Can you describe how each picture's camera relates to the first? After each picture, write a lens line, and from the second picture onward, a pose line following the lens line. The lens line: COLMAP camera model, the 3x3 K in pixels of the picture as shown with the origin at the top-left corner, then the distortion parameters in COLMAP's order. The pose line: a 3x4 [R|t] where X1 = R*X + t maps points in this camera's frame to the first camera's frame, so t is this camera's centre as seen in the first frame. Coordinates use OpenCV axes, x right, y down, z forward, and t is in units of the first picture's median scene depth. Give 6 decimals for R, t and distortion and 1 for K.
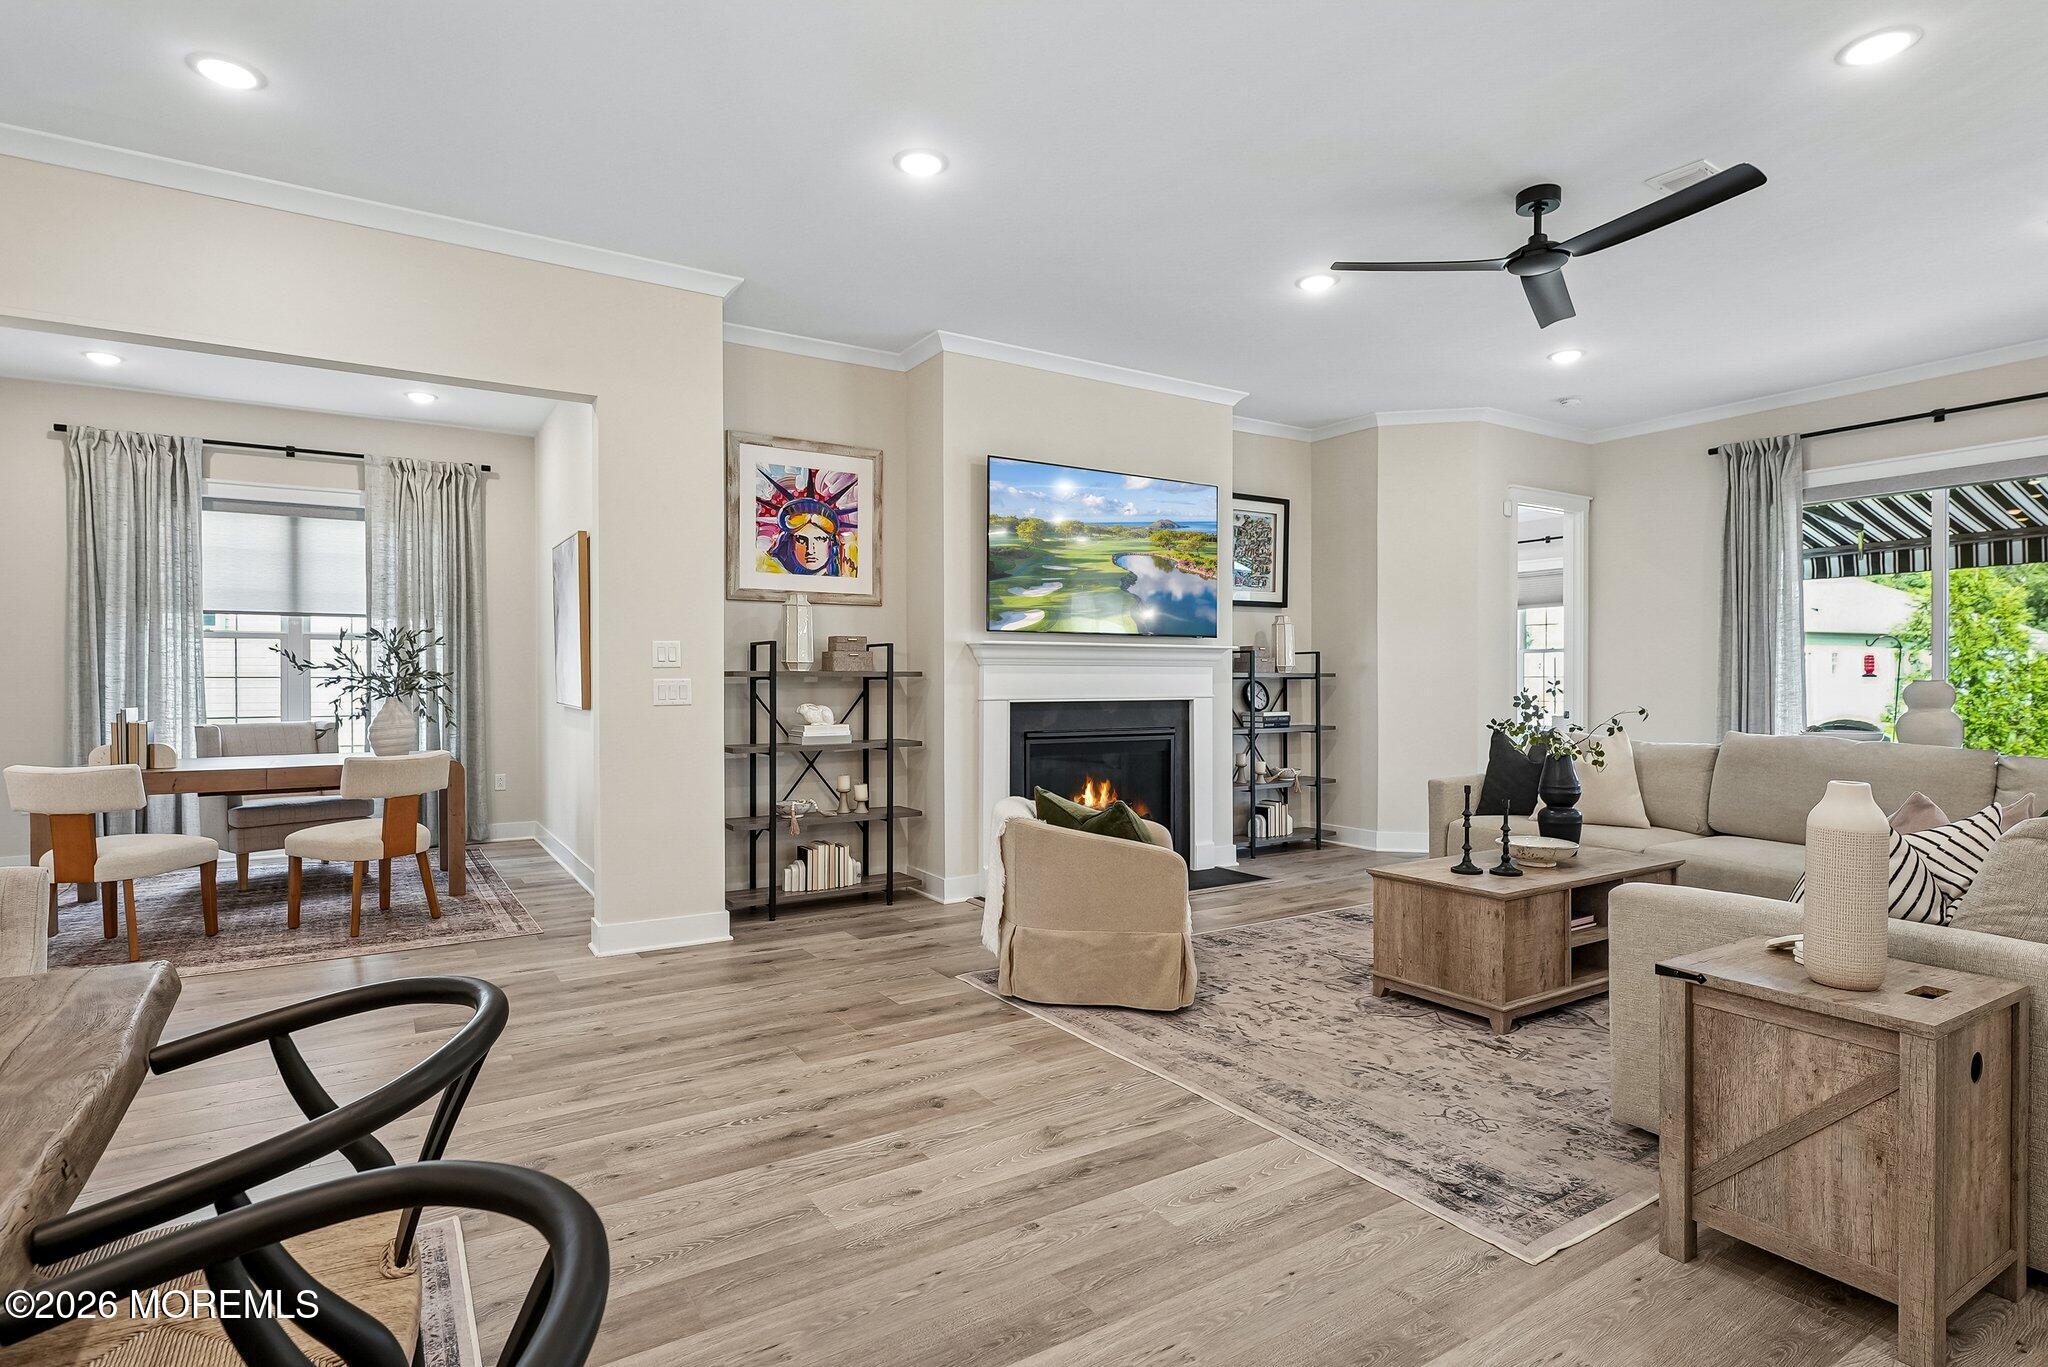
lens RADIAL K [[1023.6, 0, 1021.0], [0, 1023.6, 694.8], [0, 0, 1]] dist [-0.010065, -0.001074]
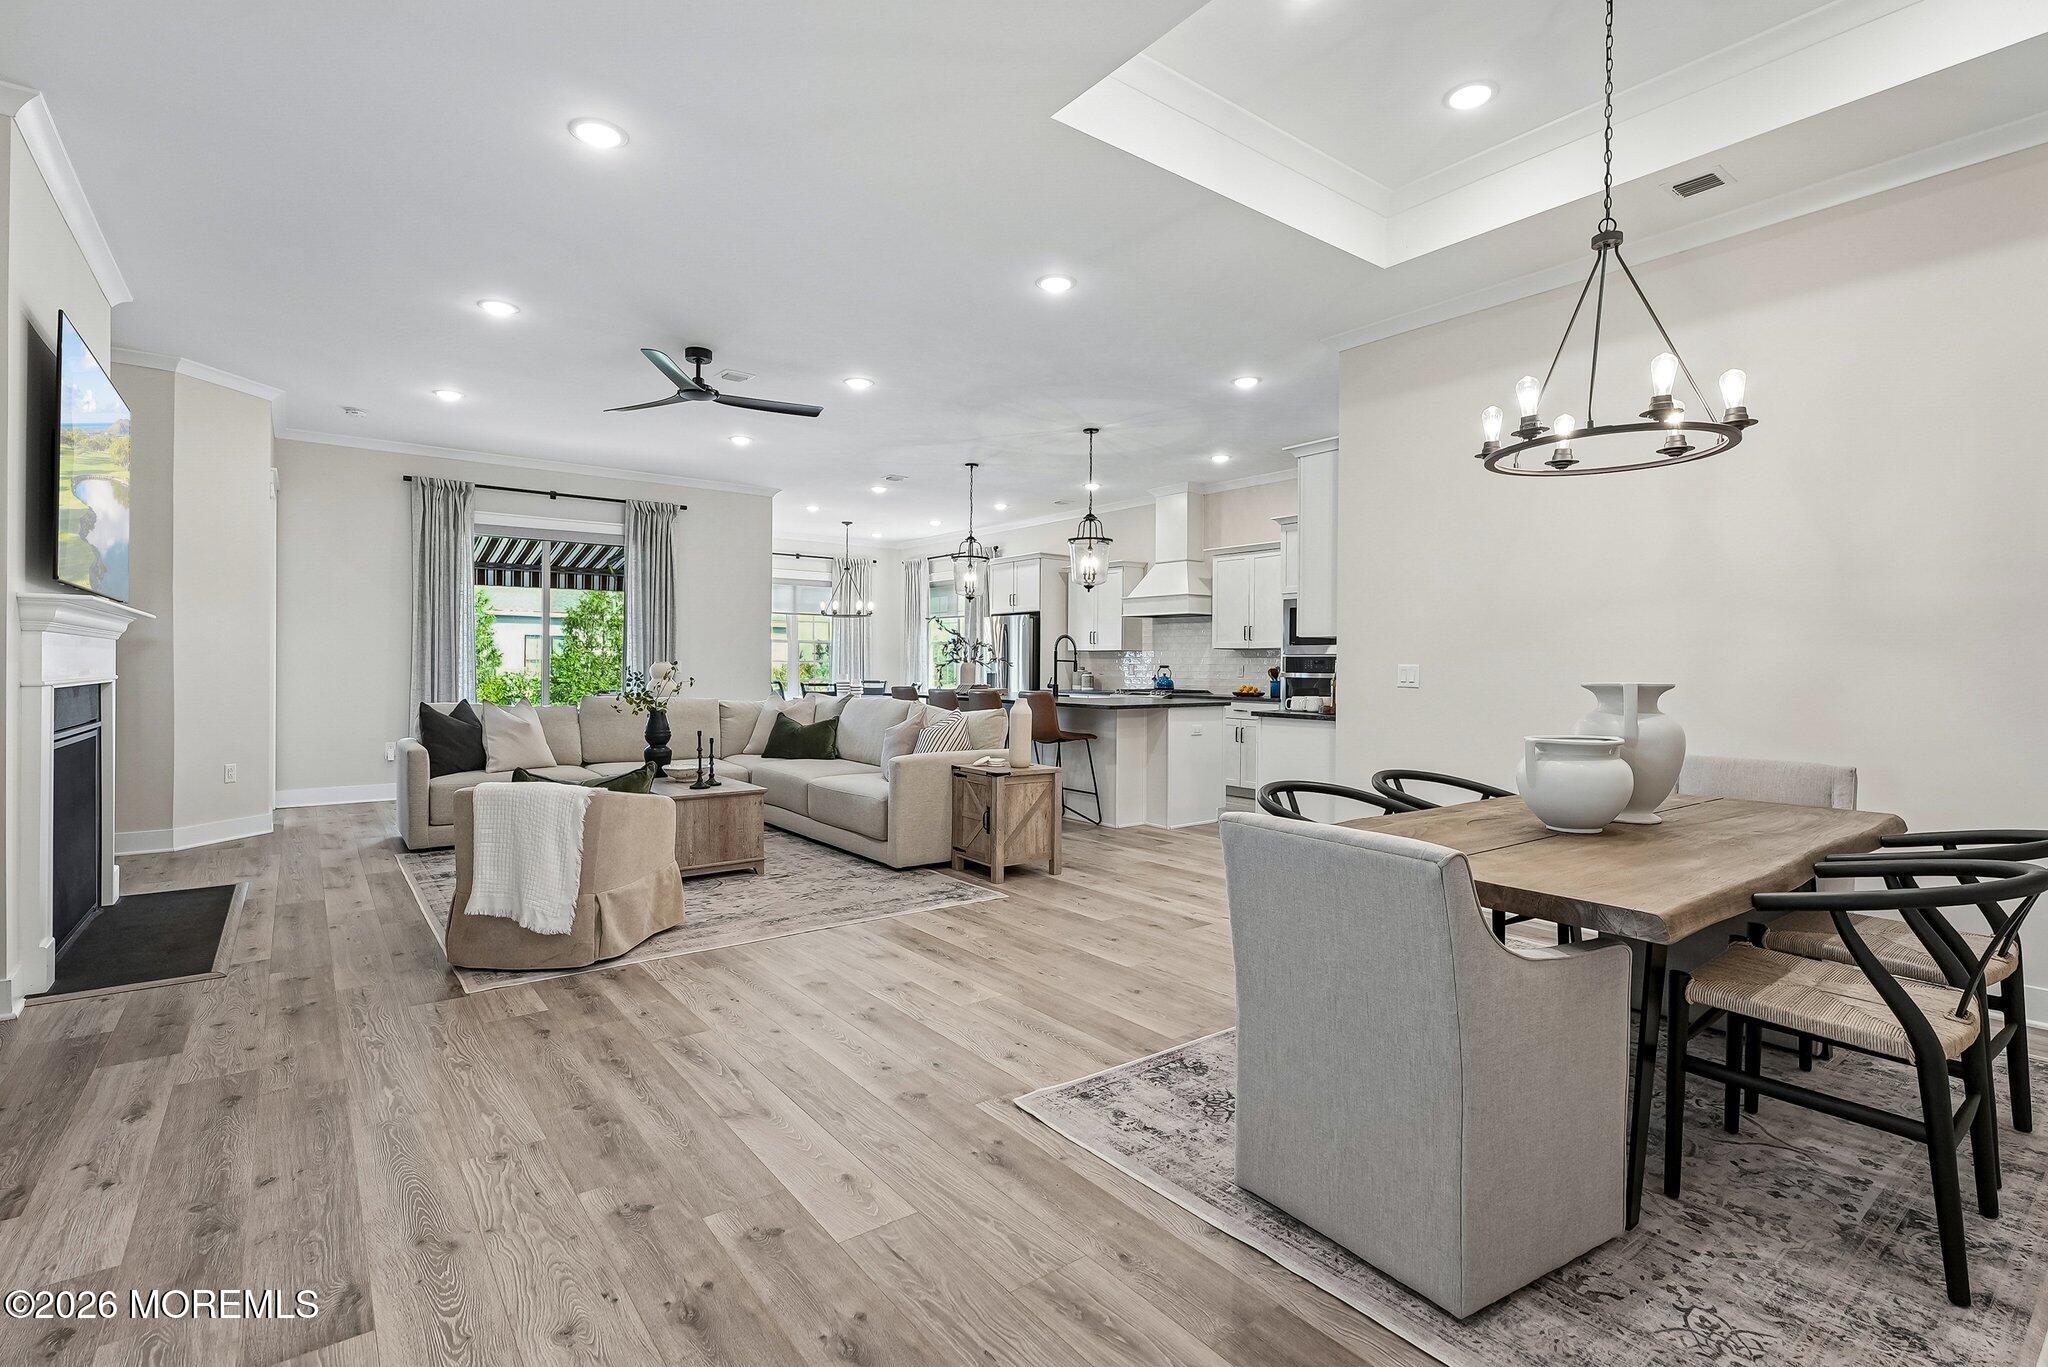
lens RADIAL K [[956.3, 0, 1024.1], [0, 956.3, 669.8], [0, 0, 1]] dist [-0.020801, -0.000314]
pose [[-0.101514, -0.001655, 0.994833, -1.058824], [0.007519, 0.999969, 0.002431, -0.001447], [-0.994806, 0.007727, -0.101498, 0.690670]]
